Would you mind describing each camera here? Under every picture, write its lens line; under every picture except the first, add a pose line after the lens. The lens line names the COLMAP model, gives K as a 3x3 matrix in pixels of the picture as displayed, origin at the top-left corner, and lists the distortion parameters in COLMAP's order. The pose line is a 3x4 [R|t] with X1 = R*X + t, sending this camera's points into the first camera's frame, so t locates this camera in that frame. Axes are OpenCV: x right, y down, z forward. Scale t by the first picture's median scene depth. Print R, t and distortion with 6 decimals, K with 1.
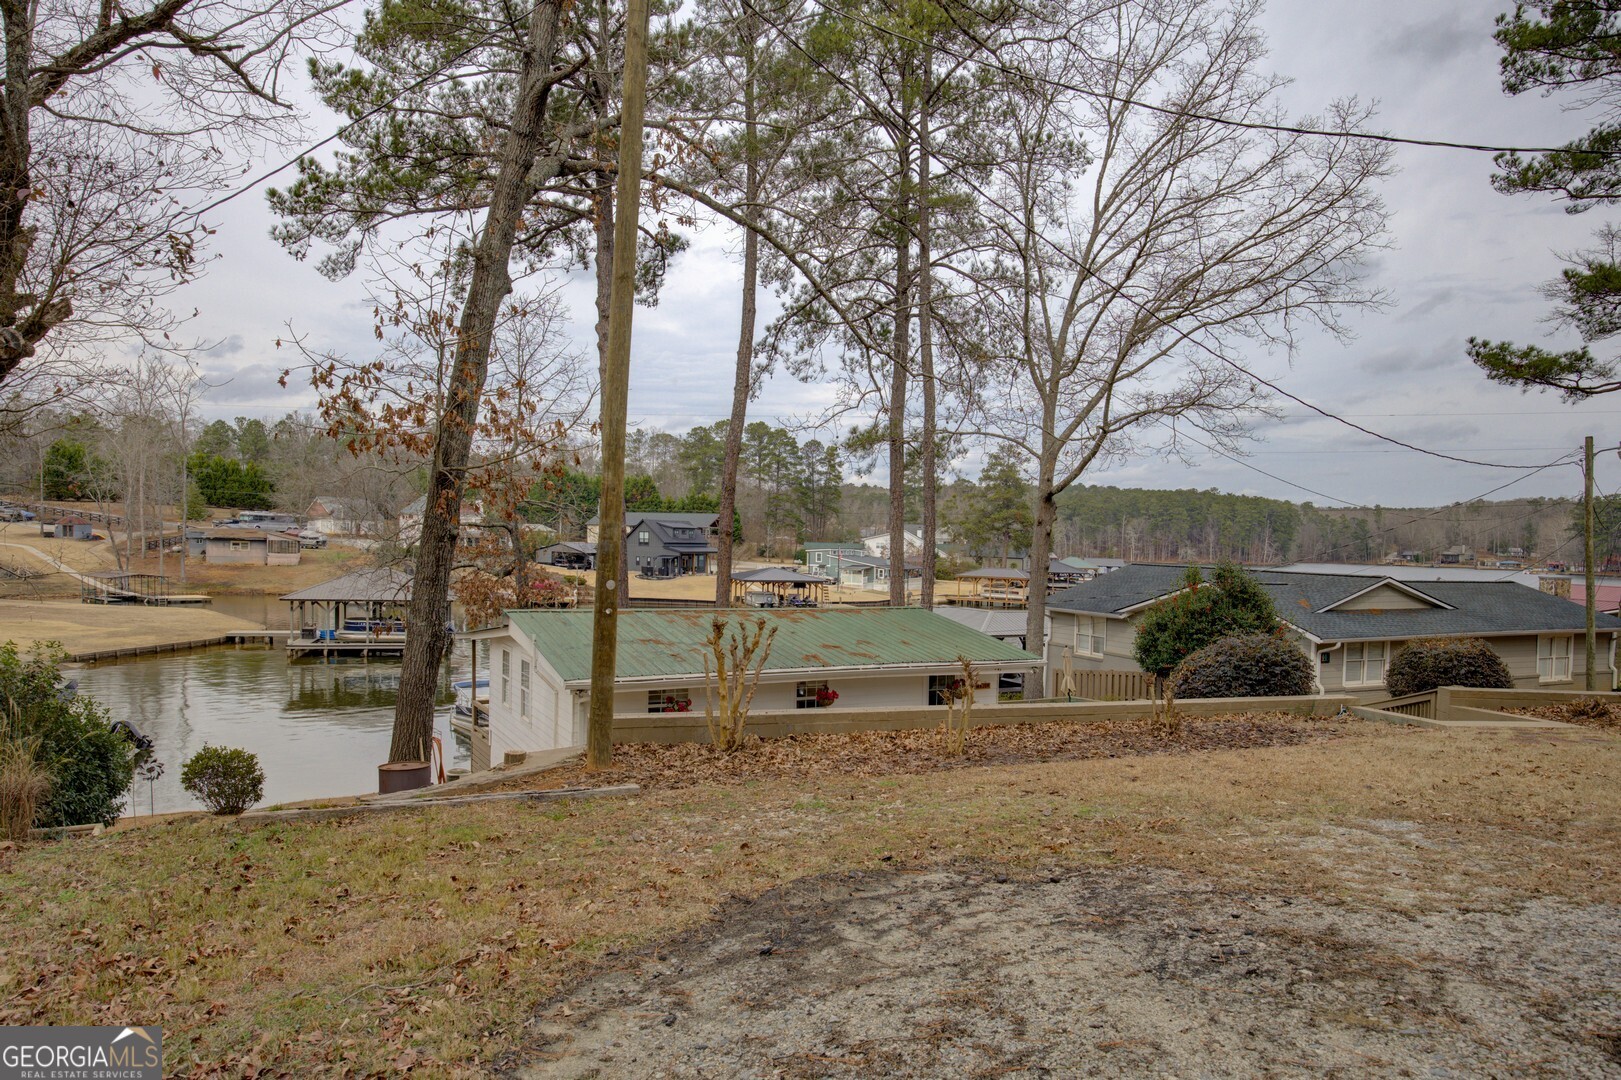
lens RADIAL K [[1043.8, 0, 746.9], [0, 1043.8, 605.8], [0, 0, 1]] dist [0.073256, 0.000160]
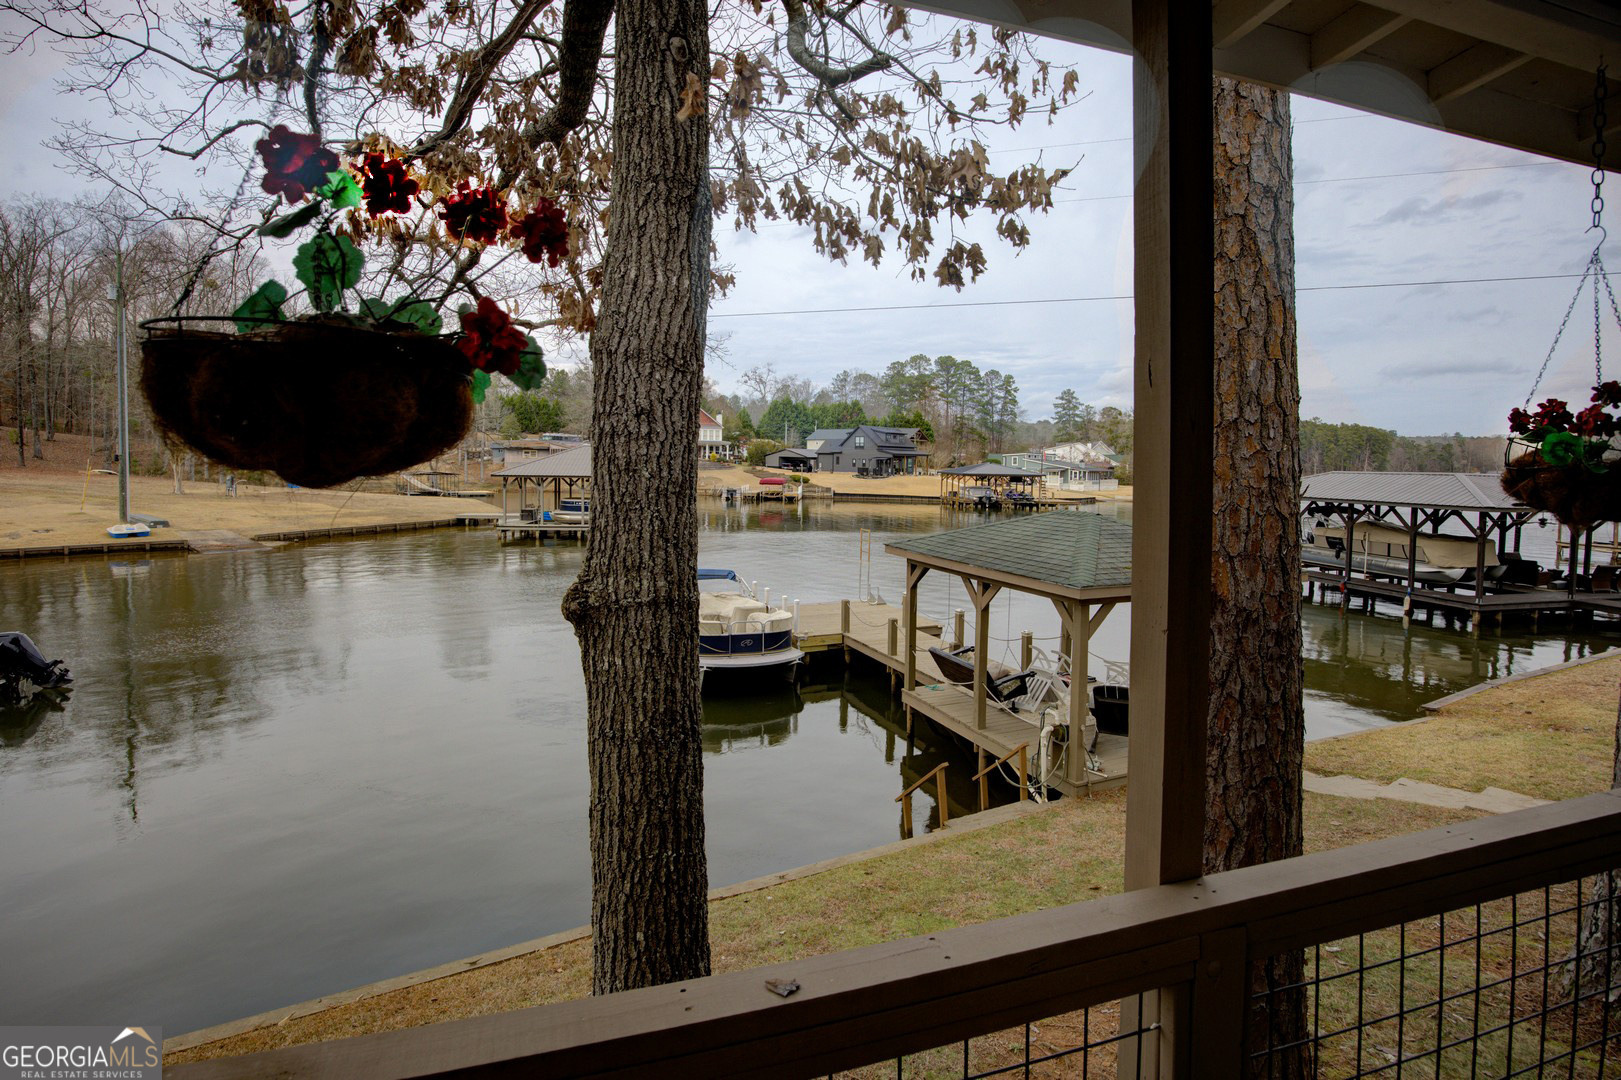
lens RADIAL K [[779.4, 0, 813.4], [0, 779.4, 505.1], [0, 0, 1]] dist [-0.038609, -0.000059]
pose [[0.991537, 0.007170, -0.129627, -0.110349], [-0.008734, 0.999896, -0.011505, 0.032886], [0.129531, 0.012540, 0.991496, 0.500127]]
